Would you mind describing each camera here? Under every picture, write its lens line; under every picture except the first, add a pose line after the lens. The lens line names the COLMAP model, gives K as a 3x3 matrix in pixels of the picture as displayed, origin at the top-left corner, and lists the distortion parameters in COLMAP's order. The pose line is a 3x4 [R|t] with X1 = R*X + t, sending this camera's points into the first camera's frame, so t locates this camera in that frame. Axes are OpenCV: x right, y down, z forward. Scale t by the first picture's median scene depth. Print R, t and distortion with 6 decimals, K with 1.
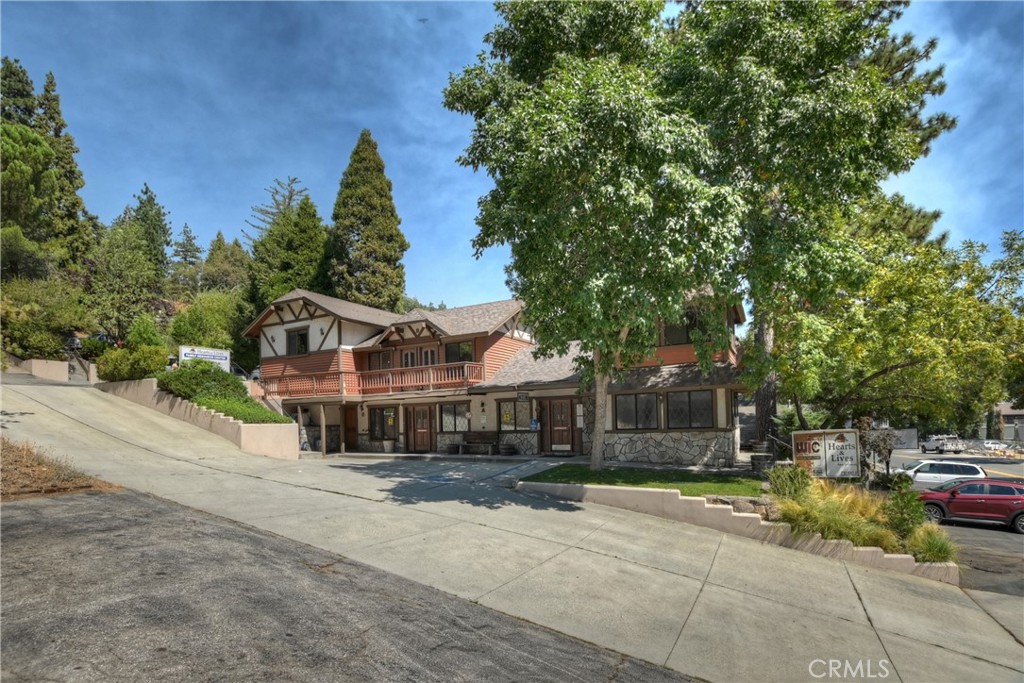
lens RADIAL K [[450.3, 0, 510.3], [0, 450.3, 343.5], [0, 0, 1]] dist [-0.026908, 0.000045]
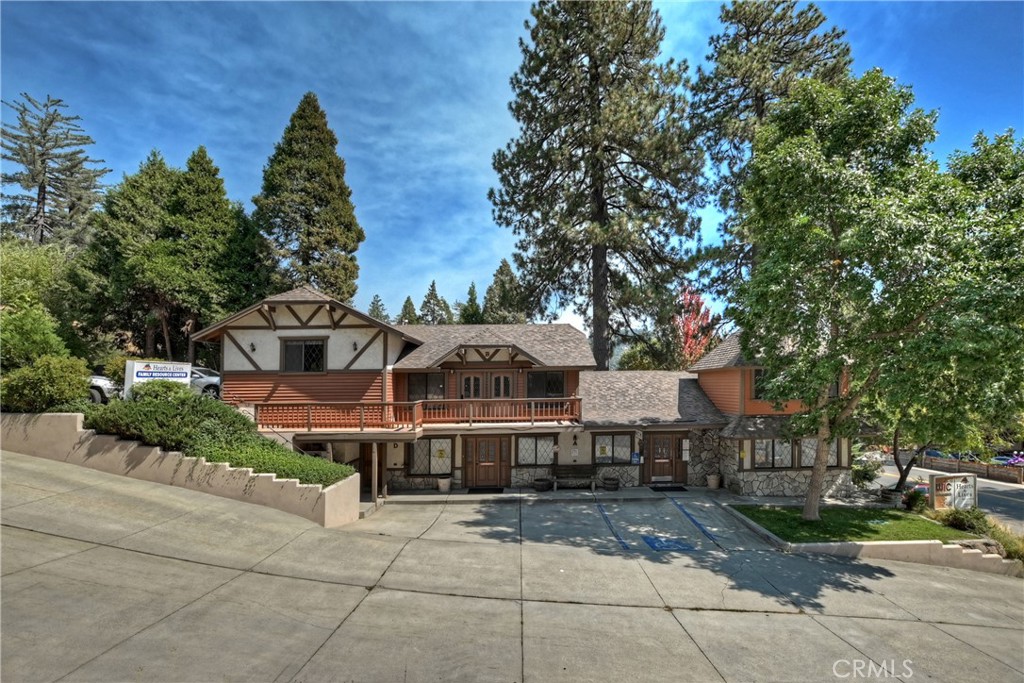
lens RADIAL K [[393.7, 0, 512.8], [0, 393.7, 338.1], [0, 0, 1]] dist [-0.016161, 0.000138]
pose [[0.891158, 0.060955, 0.449580, -0.553535], [-0.068283, 0.997666, 0.000084, -0.069280], [-0.448525, -0.030774, 0.893240, 0.281556]]
